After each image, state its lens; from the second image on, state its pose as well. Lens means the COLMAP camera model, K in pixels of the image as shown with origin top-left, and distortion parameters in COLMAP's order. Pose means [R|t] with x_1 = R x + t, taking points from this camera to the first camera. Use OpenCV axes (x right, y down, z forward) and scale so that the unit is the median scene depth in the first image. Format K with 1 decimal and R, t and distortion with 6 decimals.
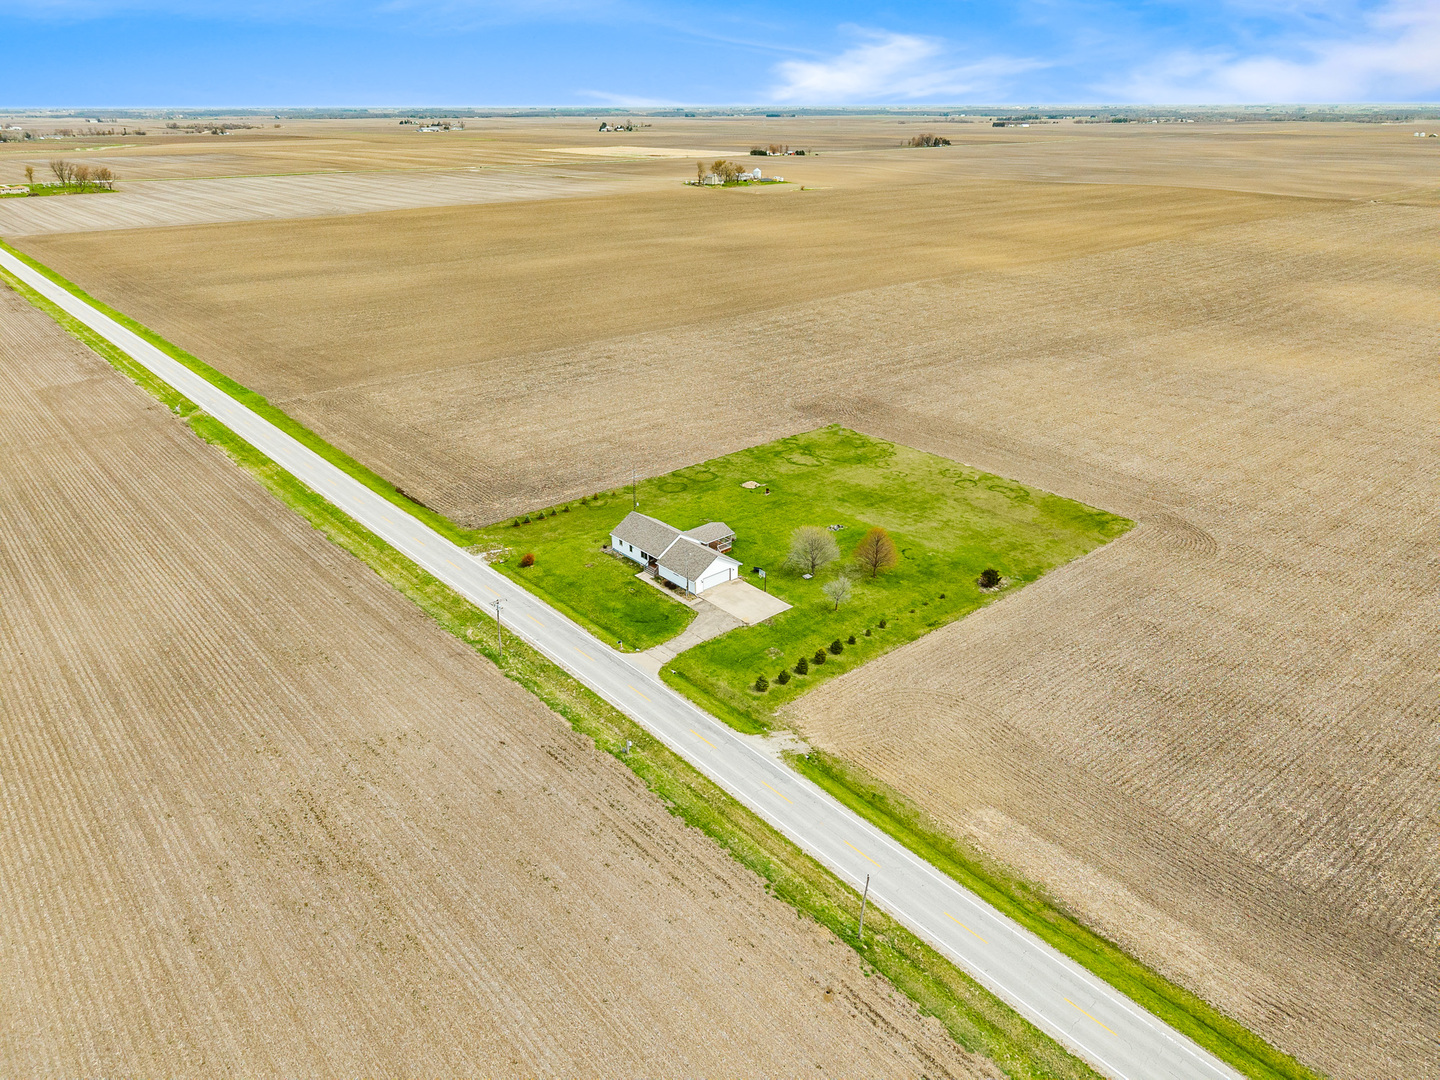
lens RADIAL K [[962.9, 0, 717.3], [0, 962.9, 534.3], [0, 0, 1]] dist [0.041503, -0.046925]
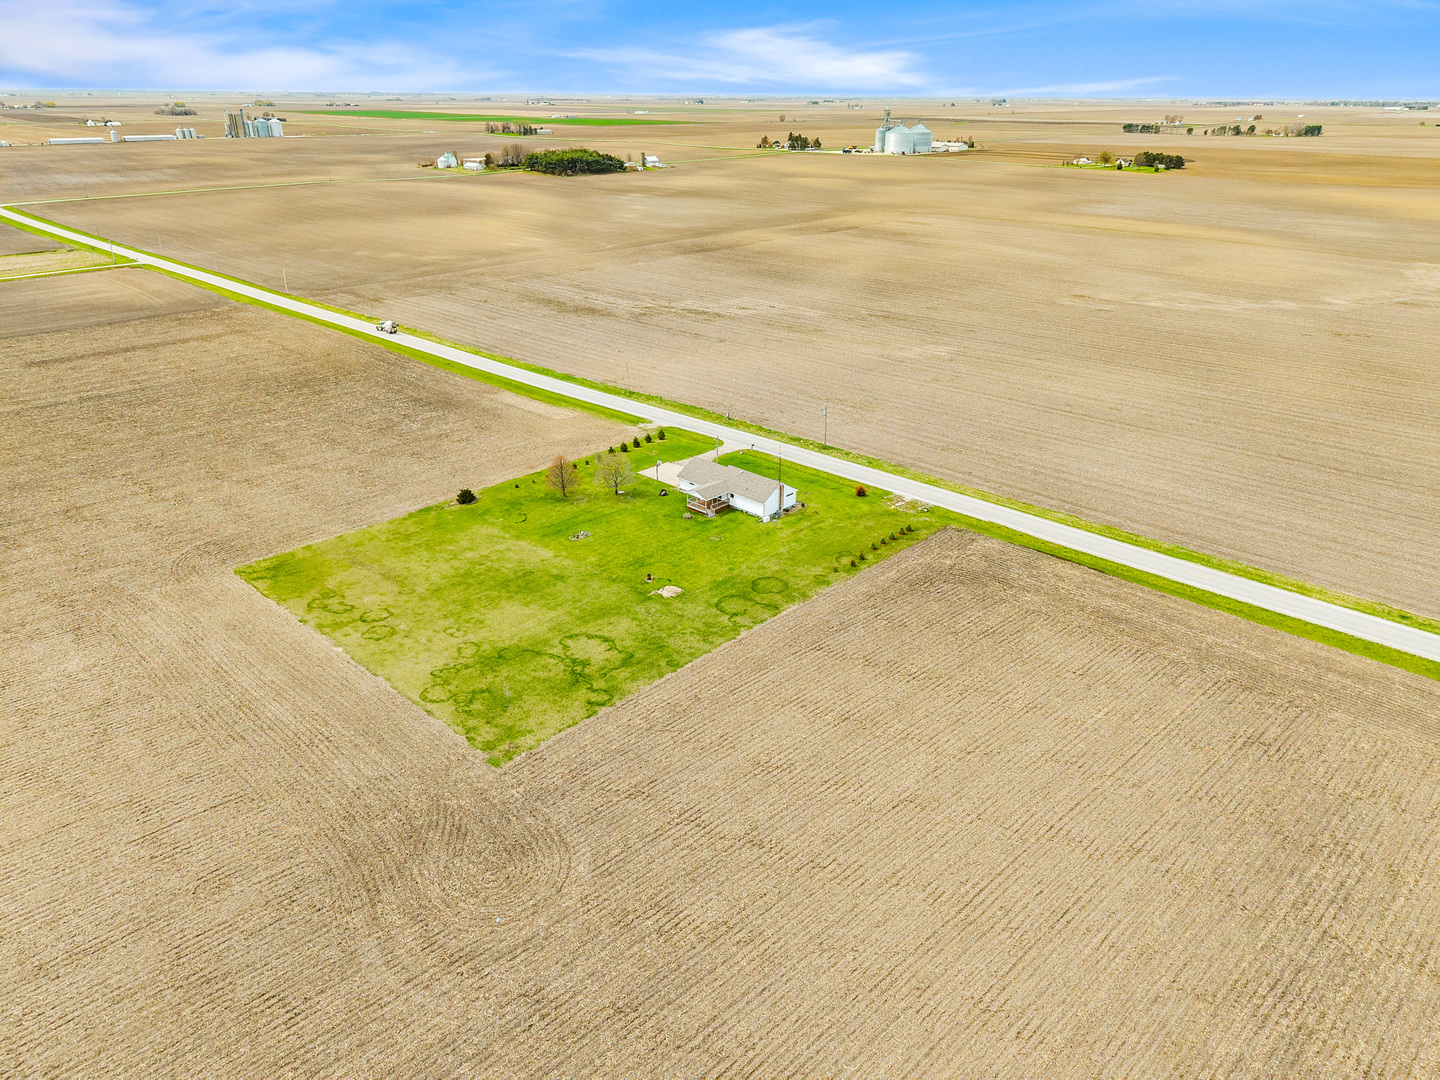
lens RADIAL K [[962.9, 0, 717.3], [0, 962.9, 534.3], [0, 0, 1]] dist [0.041503, -0.046925]
pose [[-0.996613, 0.031487, -0.075970, 0.054927], [-0.036138, 0.662142, 0.748506, -0.670388], [0.073871, 0.748716, -0.658762, 1.498329]]
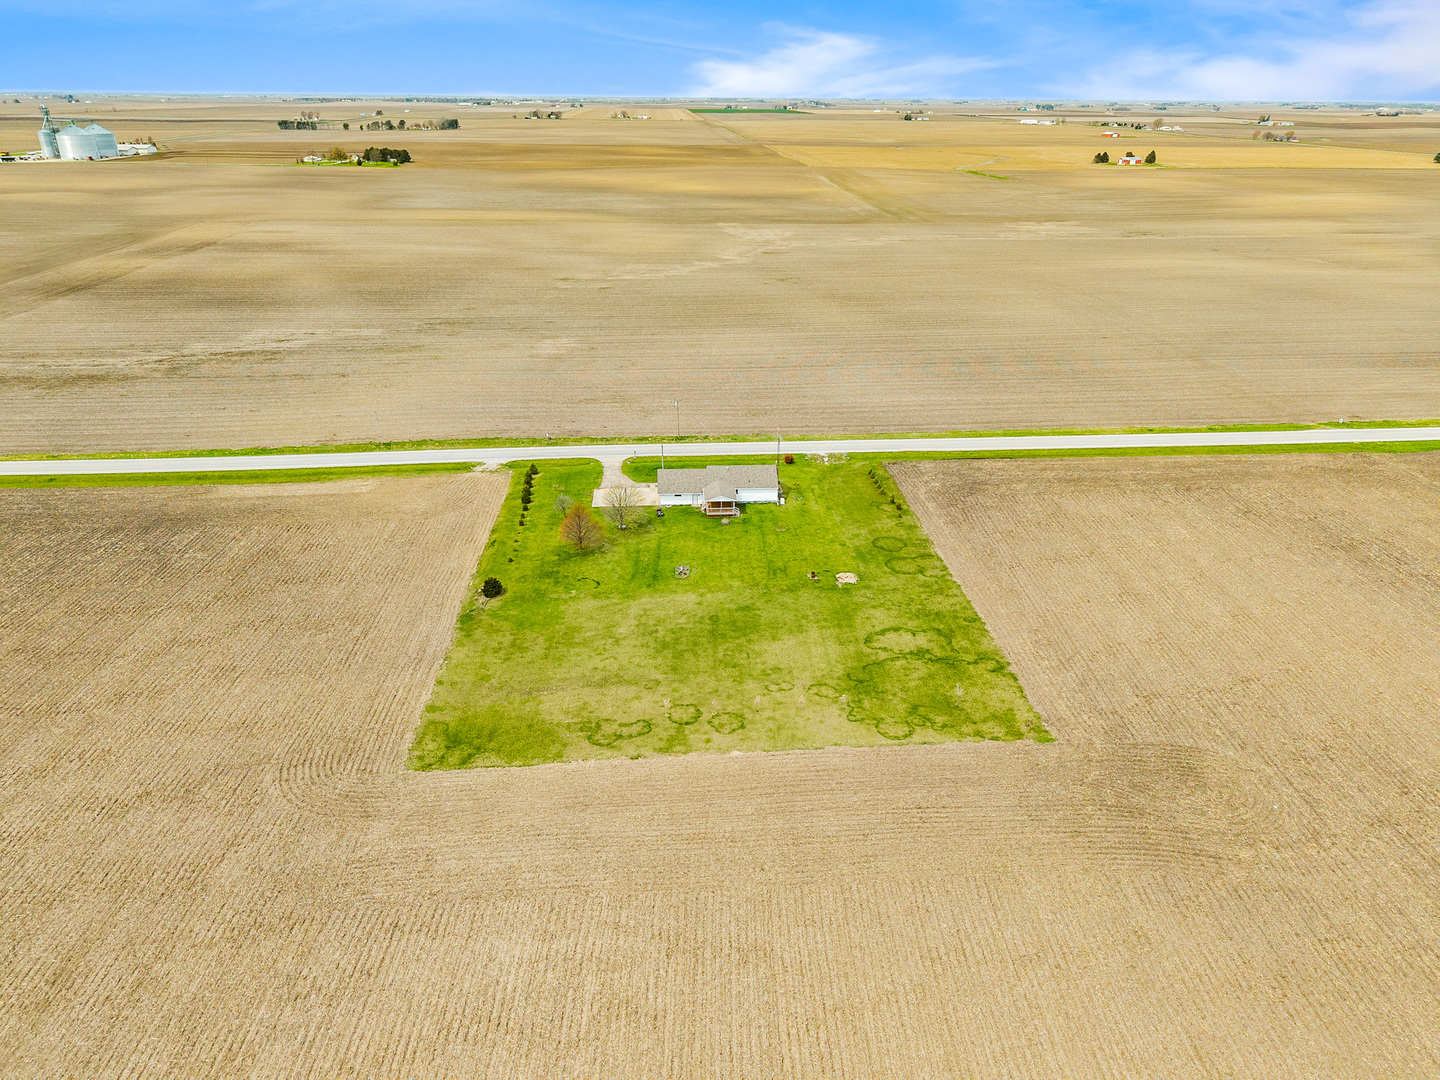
lens RADIAL K [[962.9, 0, 717.3], [0, 962.9, 534.3], [0, 0, 1]] dist [0.041503, -0.046925]
pose [[-0.613680, 0.324462, -0.719806, 0.667495], [-0.326506, 0.725770, 0.605517, -0.528526], [0.718881, 0.606615, -0.339452, 1.186843]]
